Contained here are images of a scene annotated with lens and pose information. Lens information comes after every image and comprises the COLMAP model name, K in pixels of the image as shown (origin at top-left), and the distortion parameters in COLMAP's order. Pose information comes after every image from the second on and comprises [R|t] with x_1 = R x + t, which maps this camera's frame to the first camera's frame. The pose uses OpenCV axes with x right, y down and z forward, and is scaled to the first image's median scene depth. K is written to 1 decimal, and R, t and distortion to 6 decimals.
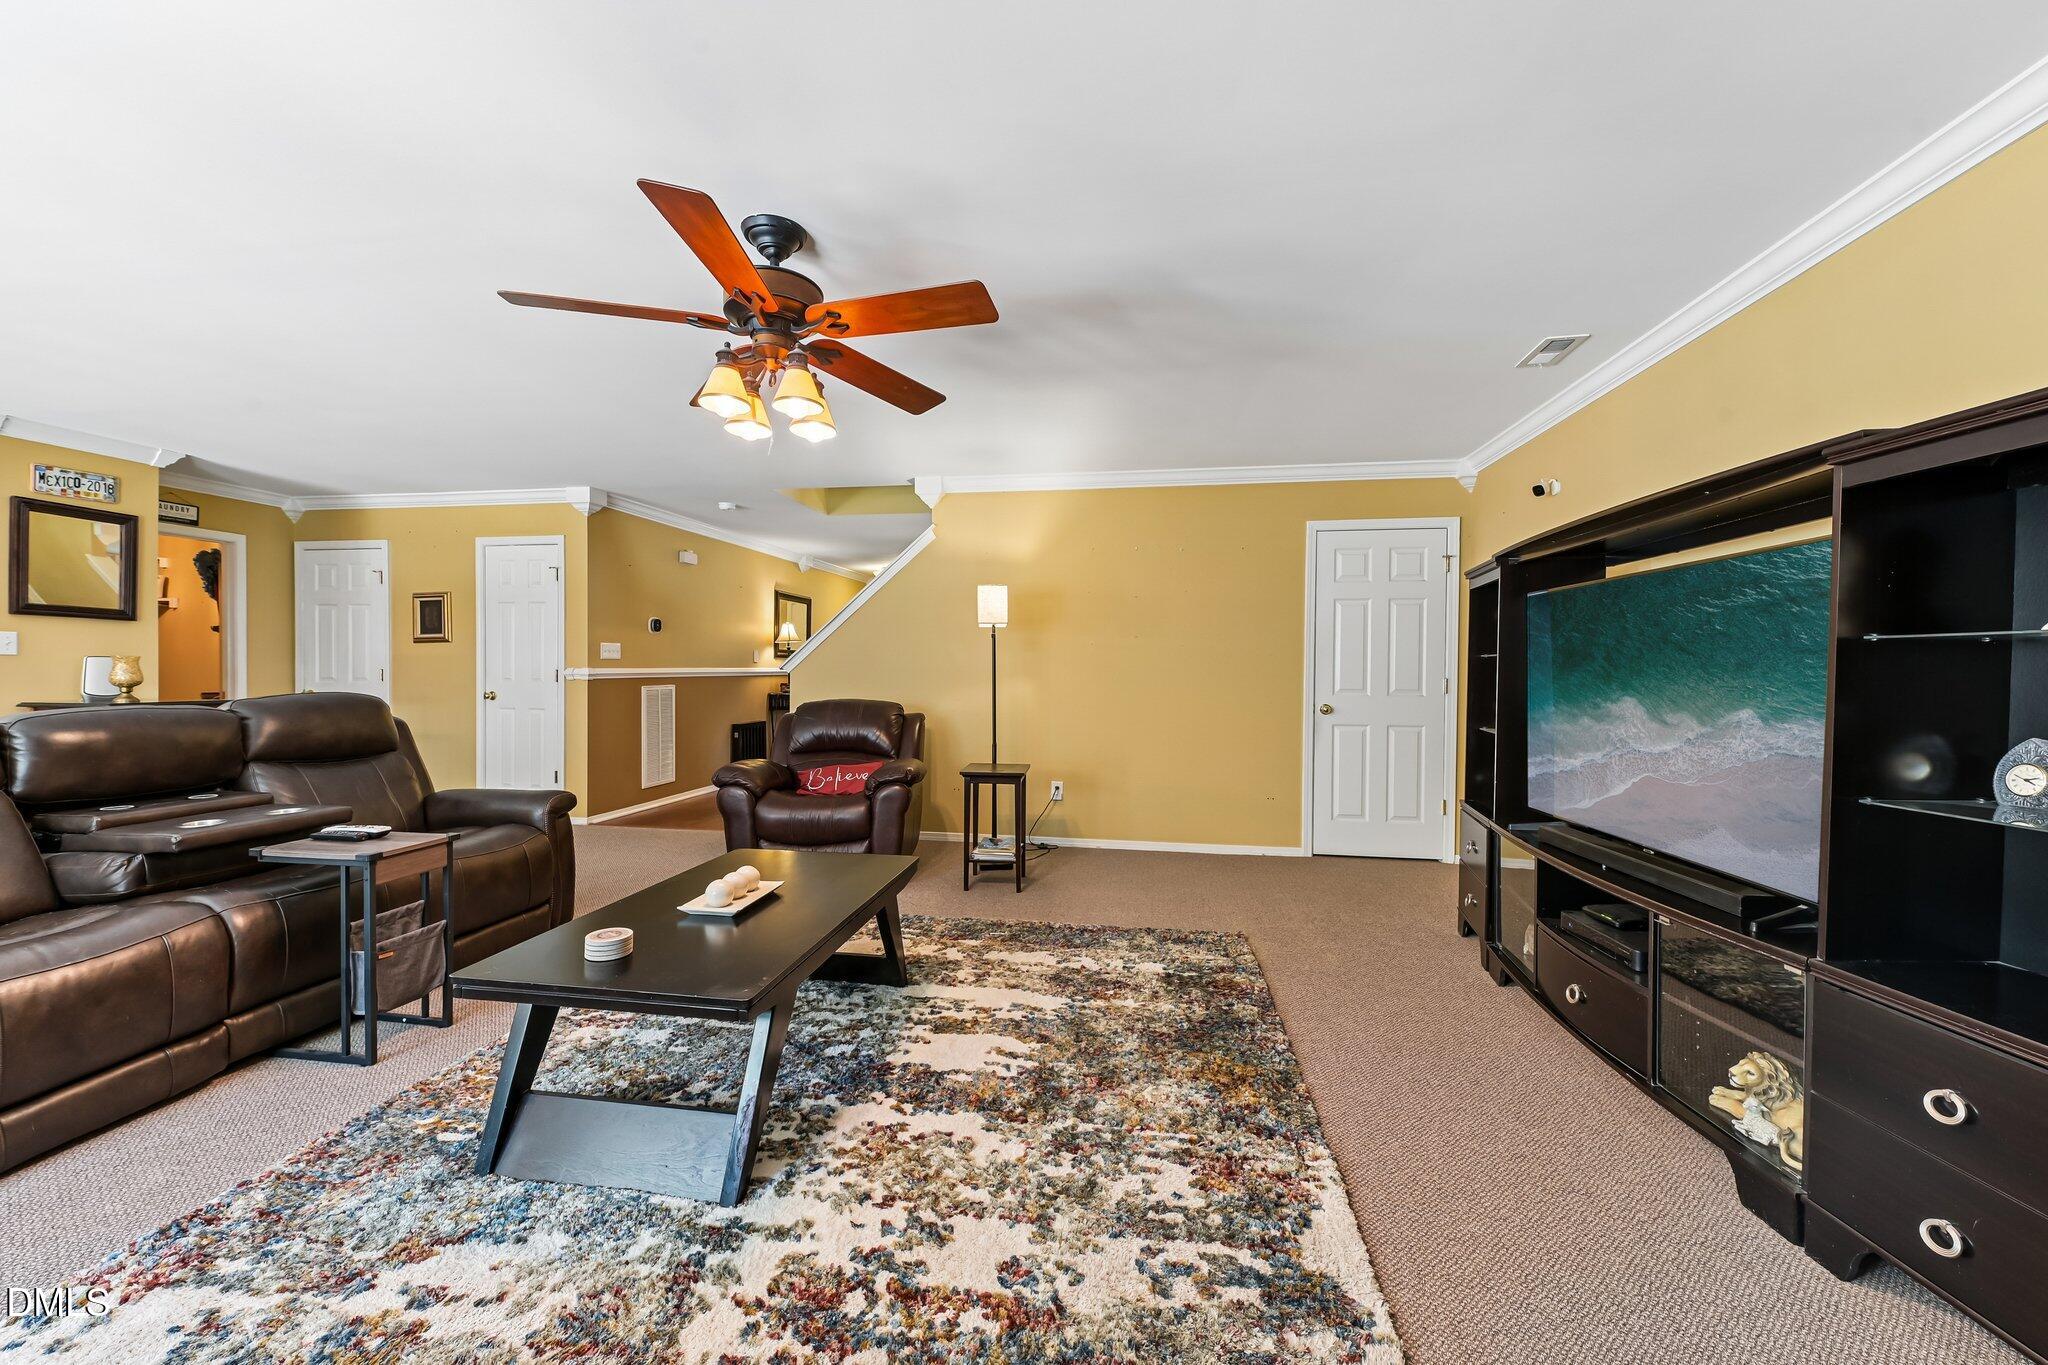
lens RADIAL K [[797.6, 0, 1030.0], [0, 797.6, 680.4], [0, 0, 1]] dist [0.005981, -0.002599]
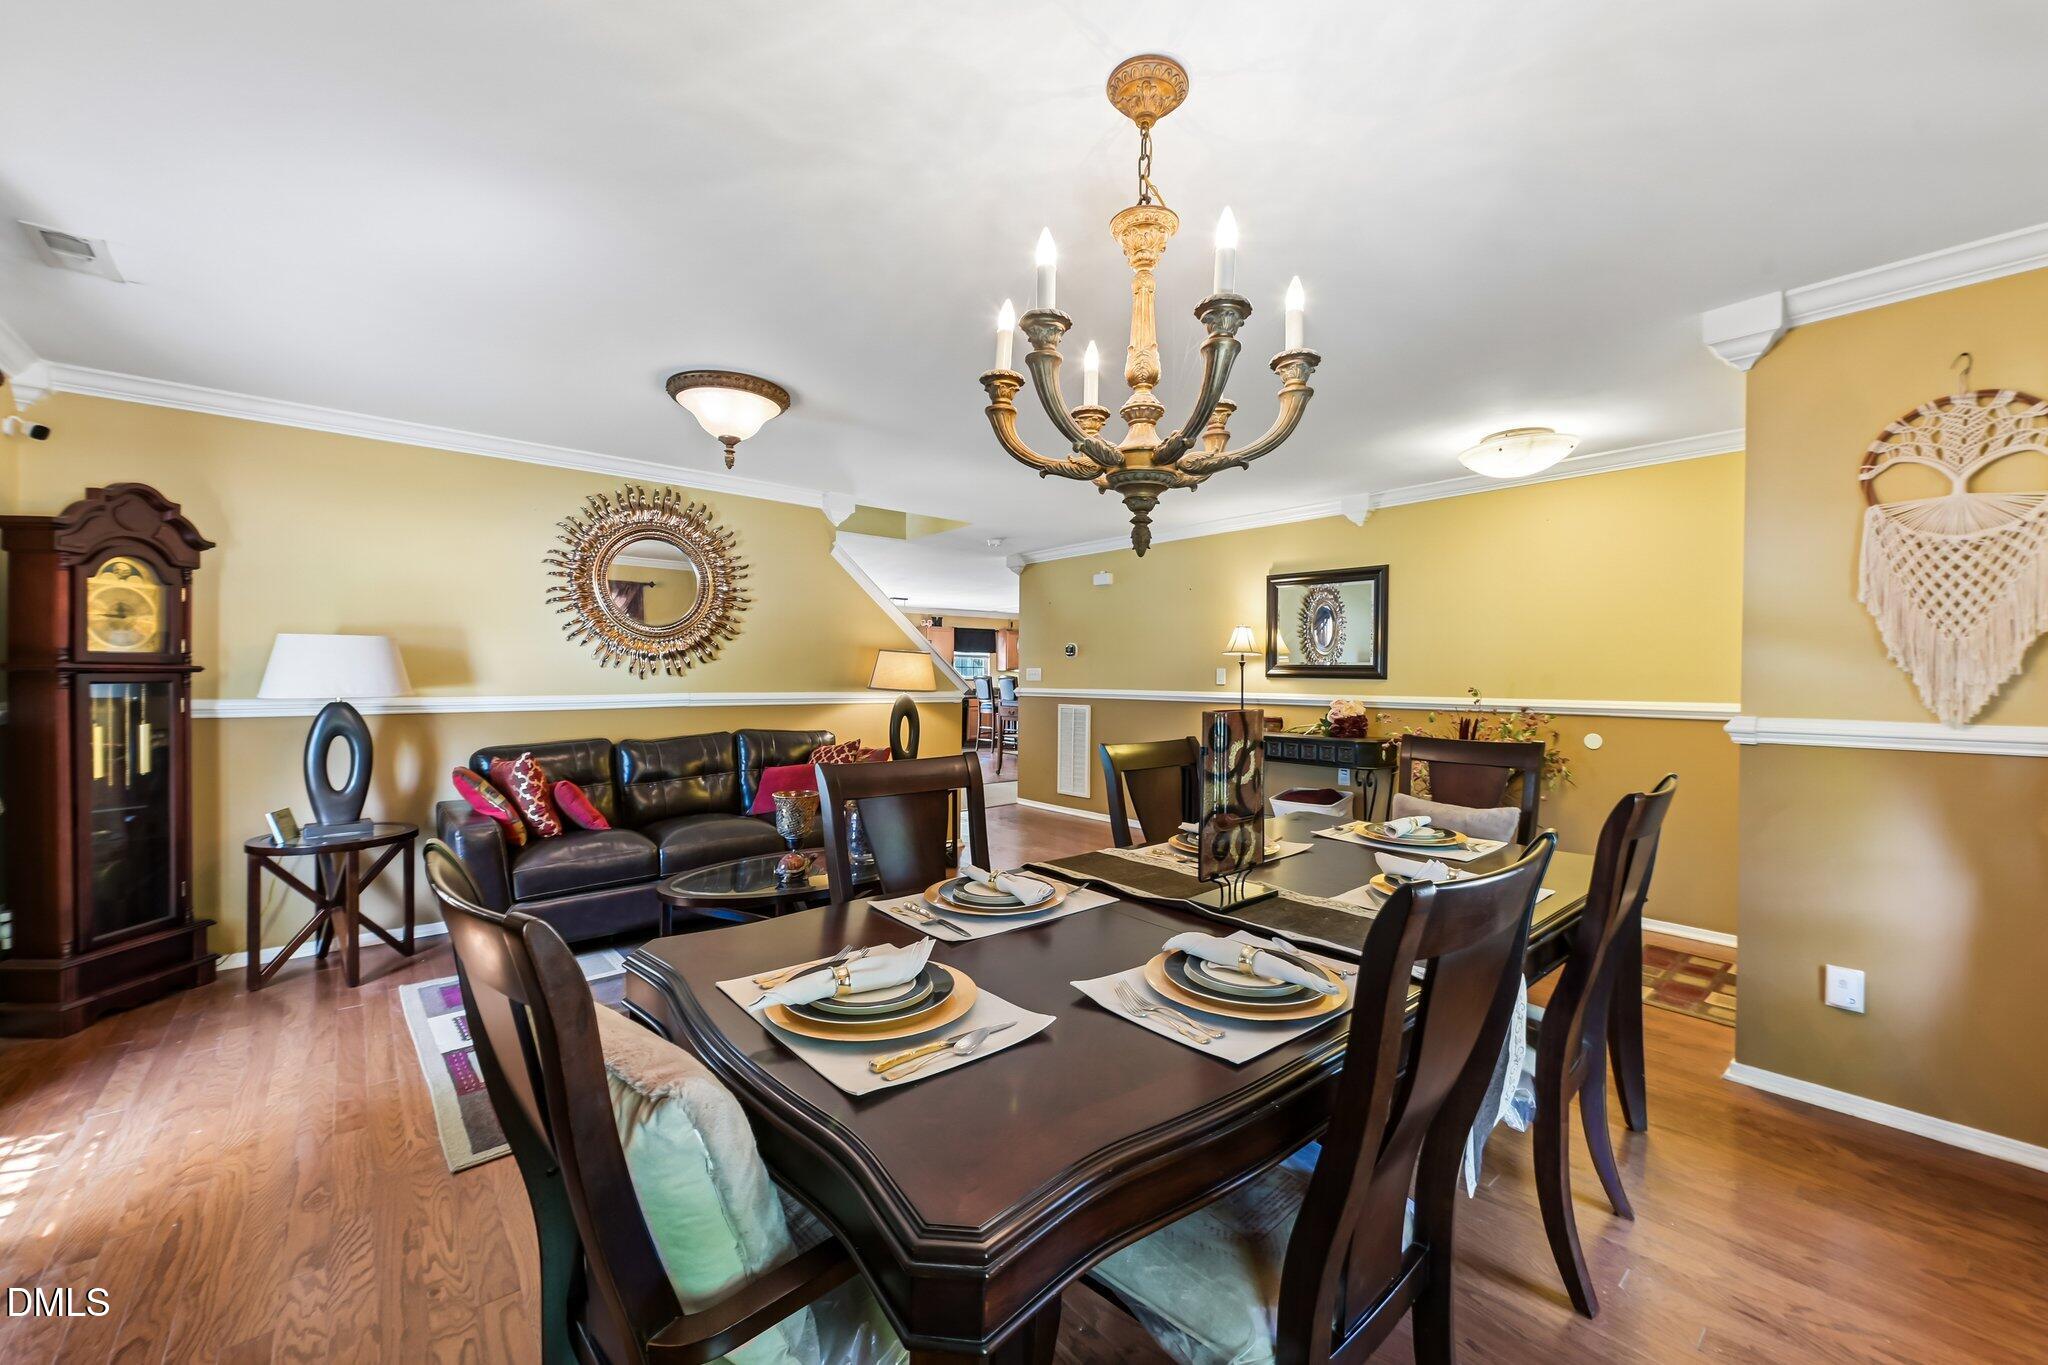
lens RADIAL K [[797.6, 0, 1029.2], [0, 797.6, 682.5], [0, 0, 1]] dist [0.005981, -0.002599]
pose [[-0.644523, -0.006983, -0.764553, 1.077795], [-0.027993, 0.999503, 0.014470, -0.100408], [0.764072, 0.030728, -0.644398, 4.308646]]
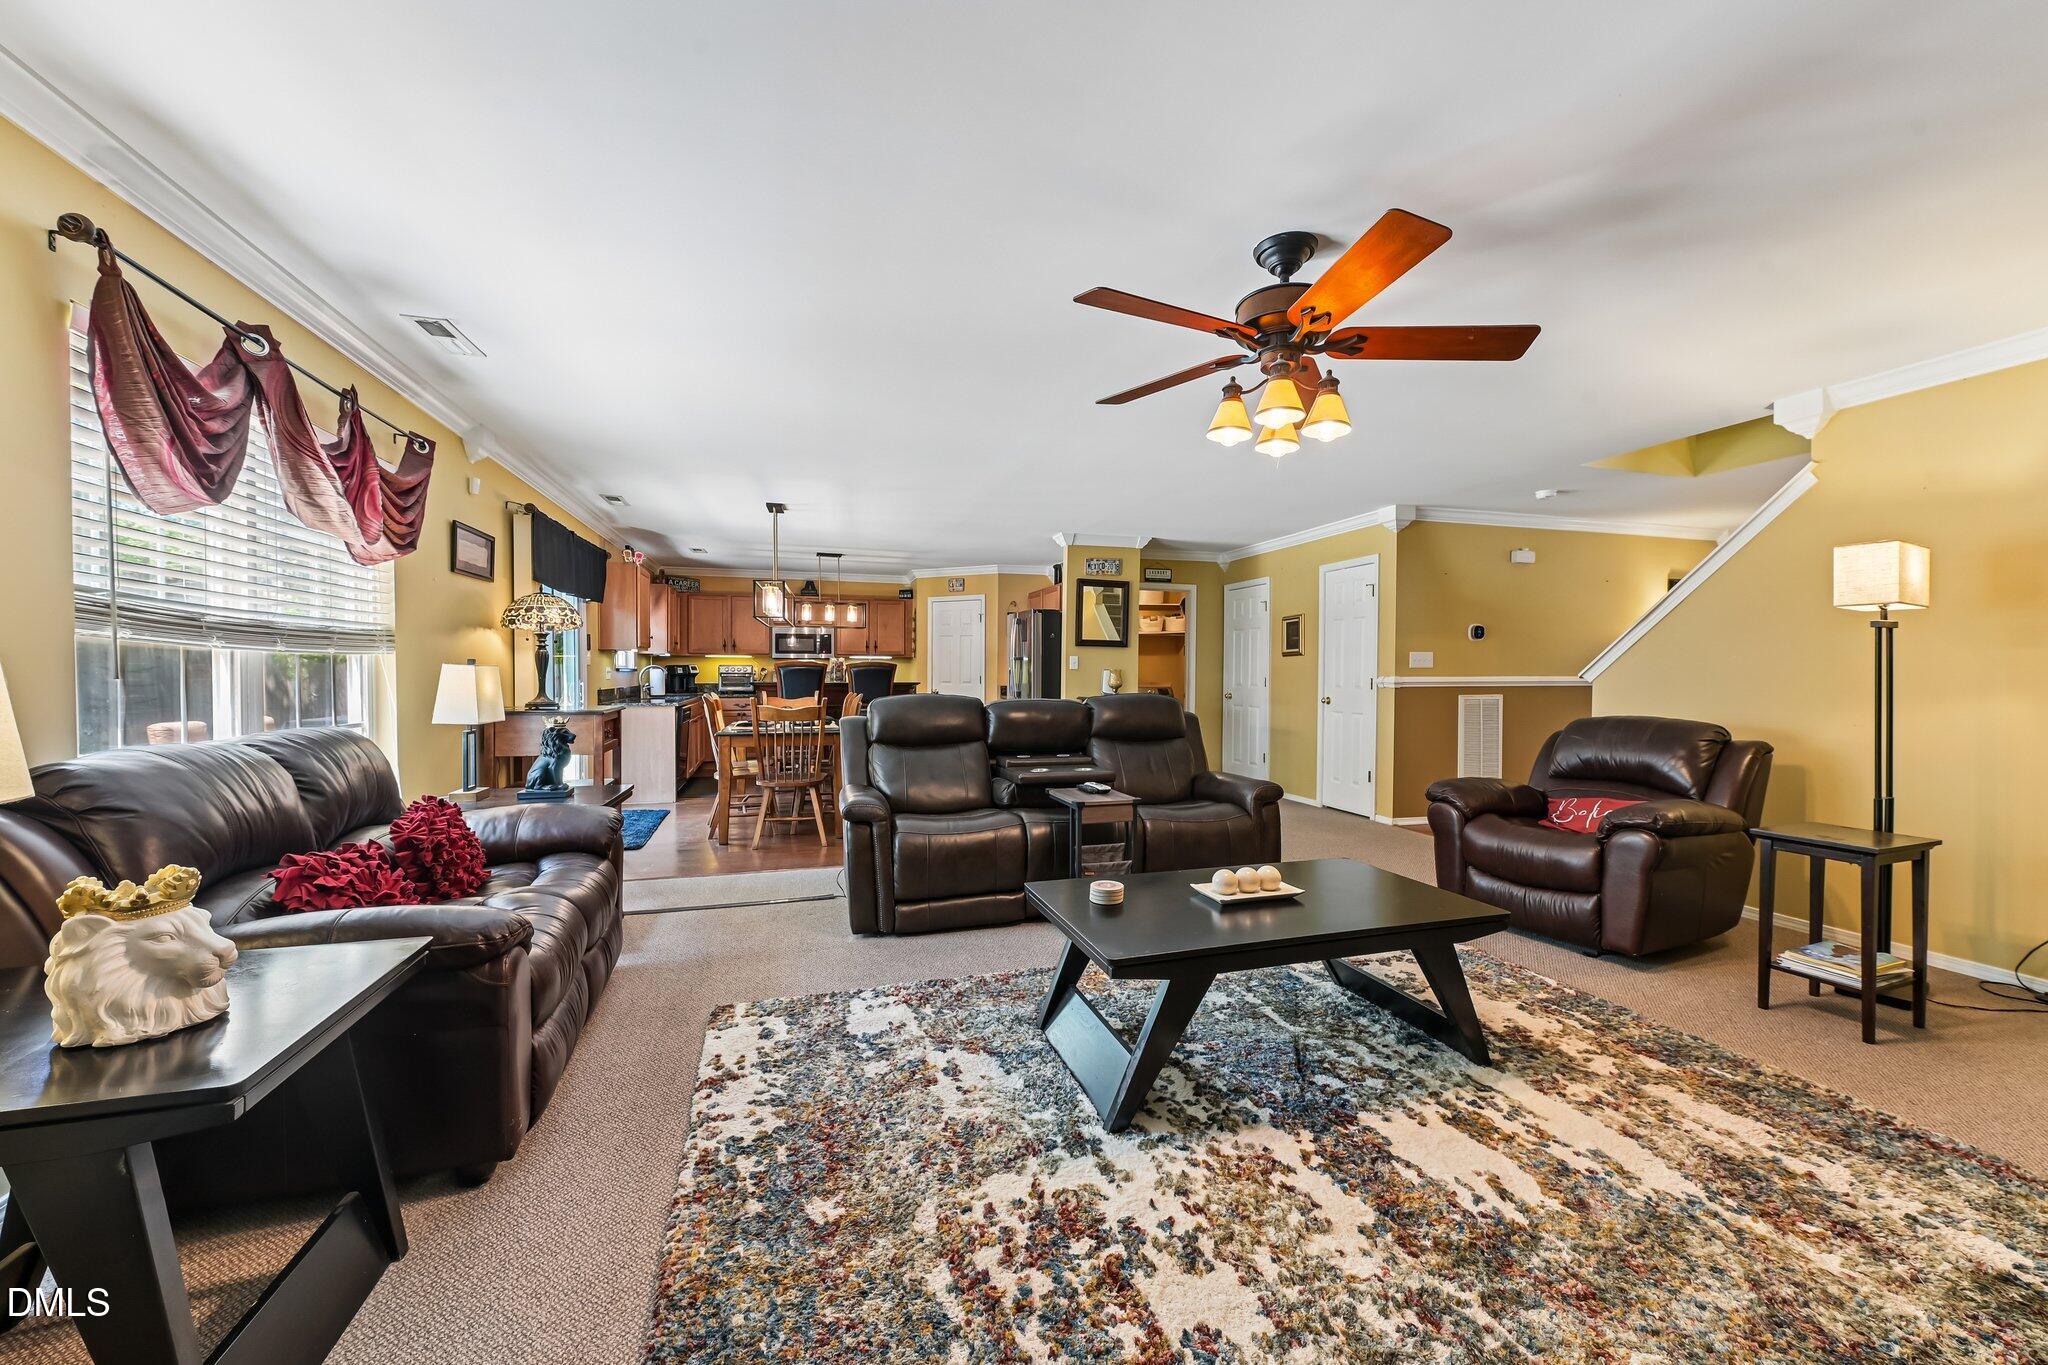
lens RADIAL K [[797.6, 0, 1031.6], [0, 797.6, 683.7], [0, 0, 1]] dist [0.005981, -0.002599]
pose [[0.436649, 0.007762, -0.899599, 0.420195], [-0.014260, 0.999897, 0.001706, -0.002820], [0.899519, 0.012084, 0.436715, 0.248930]]
